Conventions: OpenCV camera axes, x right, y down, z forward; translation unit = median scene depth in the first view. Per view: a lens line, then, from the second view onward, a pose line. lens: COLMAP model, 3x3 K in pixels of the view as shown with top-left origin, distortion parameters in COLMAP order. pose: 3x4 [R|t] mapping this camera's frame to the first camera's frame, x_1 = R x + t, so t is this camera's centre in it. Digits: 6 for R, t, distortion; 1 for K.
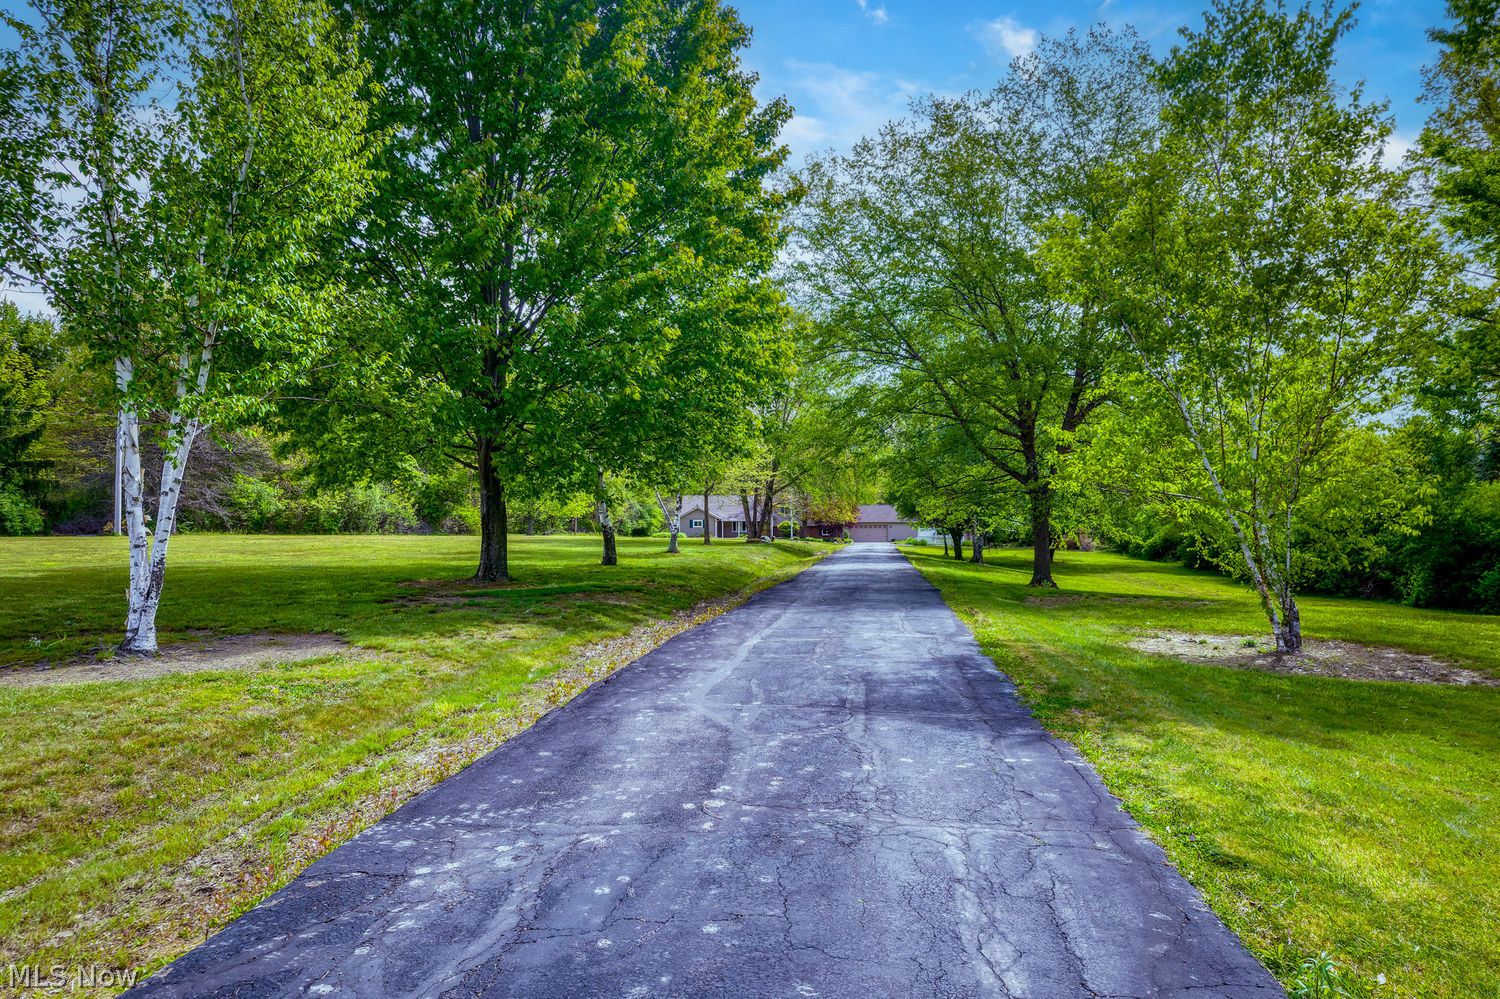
lens RADIAL K [[944.9, 0, 750.0], [0, 944.9, 499.5], [0, 0, 1]] dist [-0.005003, -0.001478]
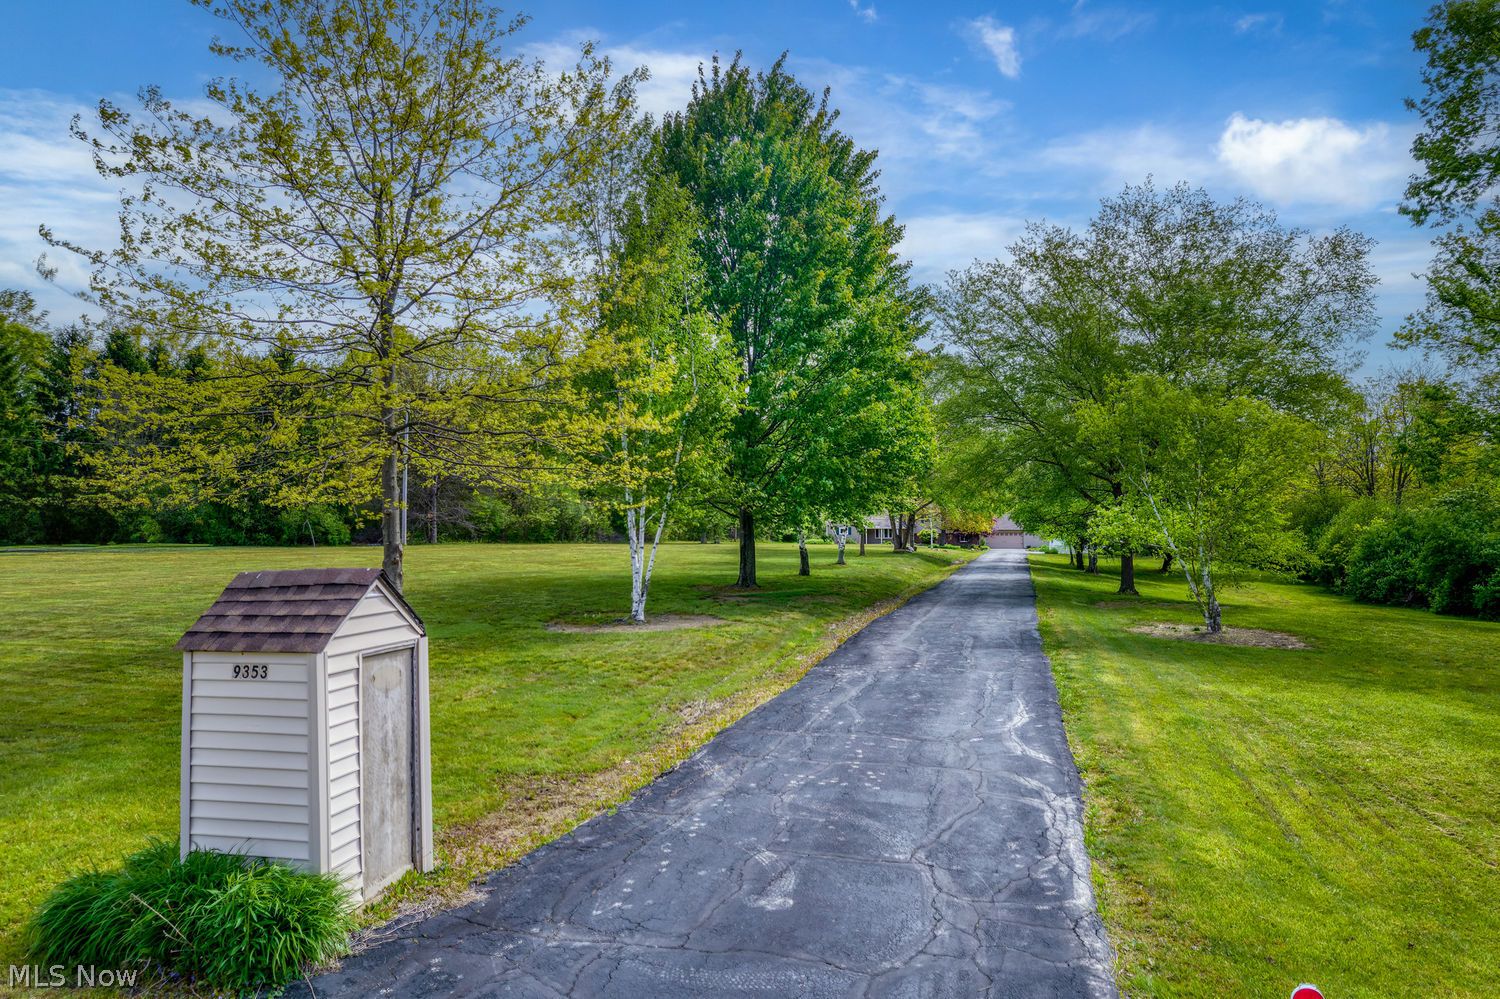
lens RADIAL K [[944.9, 0, 750.0], [0, 944.9, 499.5], [0, 0, 1]] dist [-0.005003, -0.001478]
pose [[0.989674, -0.002183, -0.143318, -0.017608], [0.002083, 0.999997, -0.000847, -0.029255], [0.143319, 0.000540, 0.989676, -0.281362]]
